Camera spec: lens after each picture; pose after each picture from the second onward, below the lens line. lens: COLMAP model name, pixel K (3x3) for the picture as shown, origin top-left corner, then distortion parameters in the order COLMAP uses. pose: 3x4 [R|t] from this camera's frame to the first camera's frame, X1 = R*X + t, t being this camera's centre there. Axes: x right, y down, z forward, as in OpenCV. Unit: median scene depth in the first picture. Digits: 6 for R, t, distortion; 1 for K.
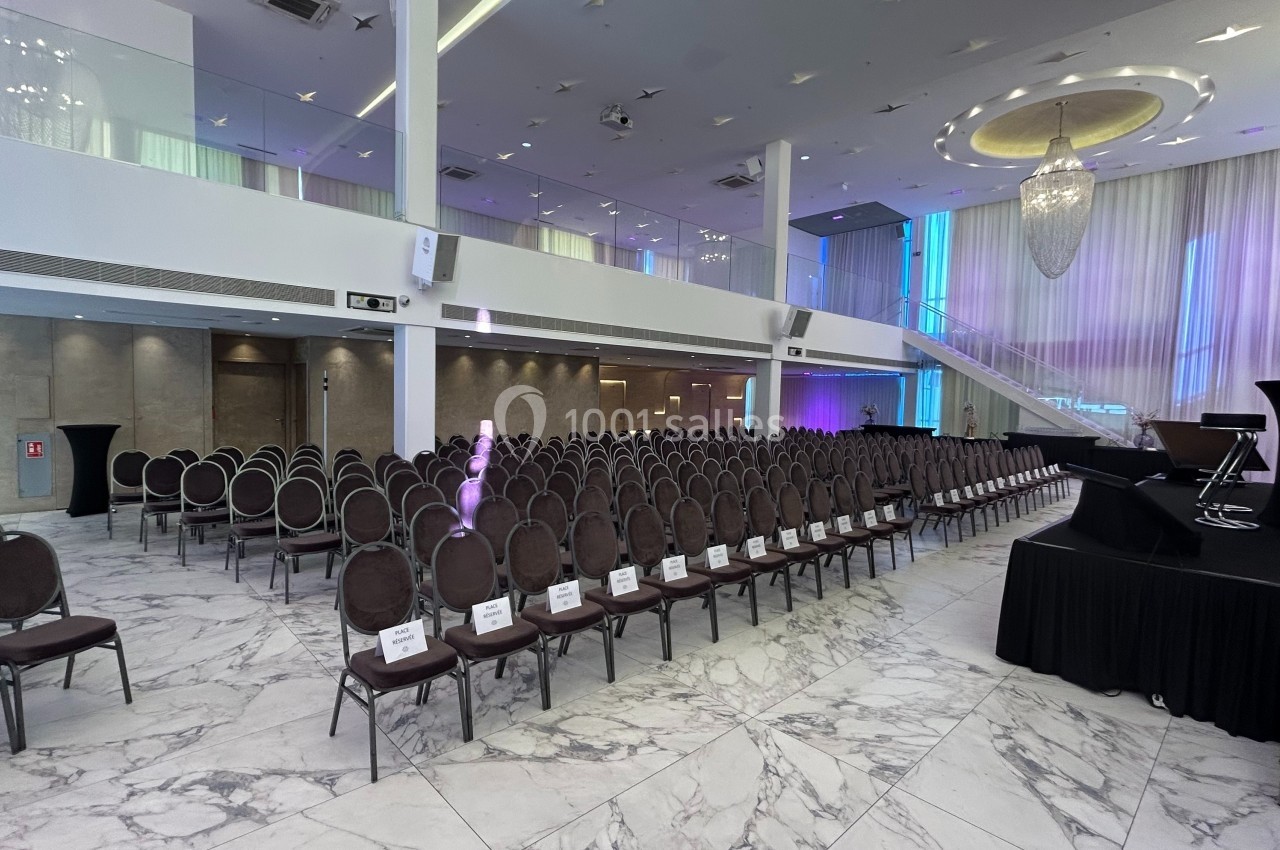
lens RADIAL K [[611.2, 0, 621.5], [0, 611.2, 420.8], [0, 0, 1]] dist [0.003863, 0.000419]
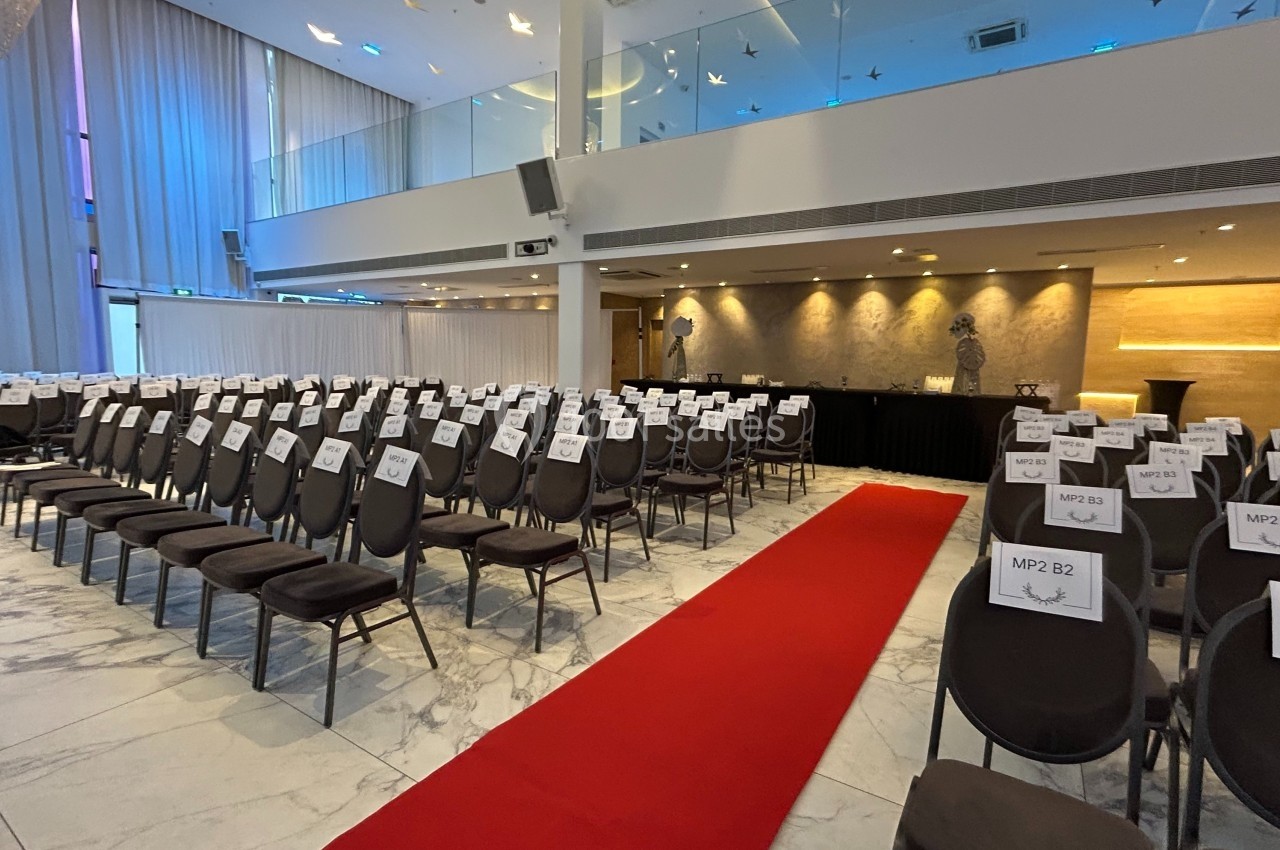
lens RADIAL K [[611.2, 0, 621.5], [0, 611.2, 420.8], [0, 0, 1]] dist [0.003863, 0.000419]
pose [[0.244543, 0.085624, -0.965851, 0.499268], [-0.063642, 0.995363, 0.072127, 0.015198], [0.967548, 0.043830, 0.248858, 0.643361]]
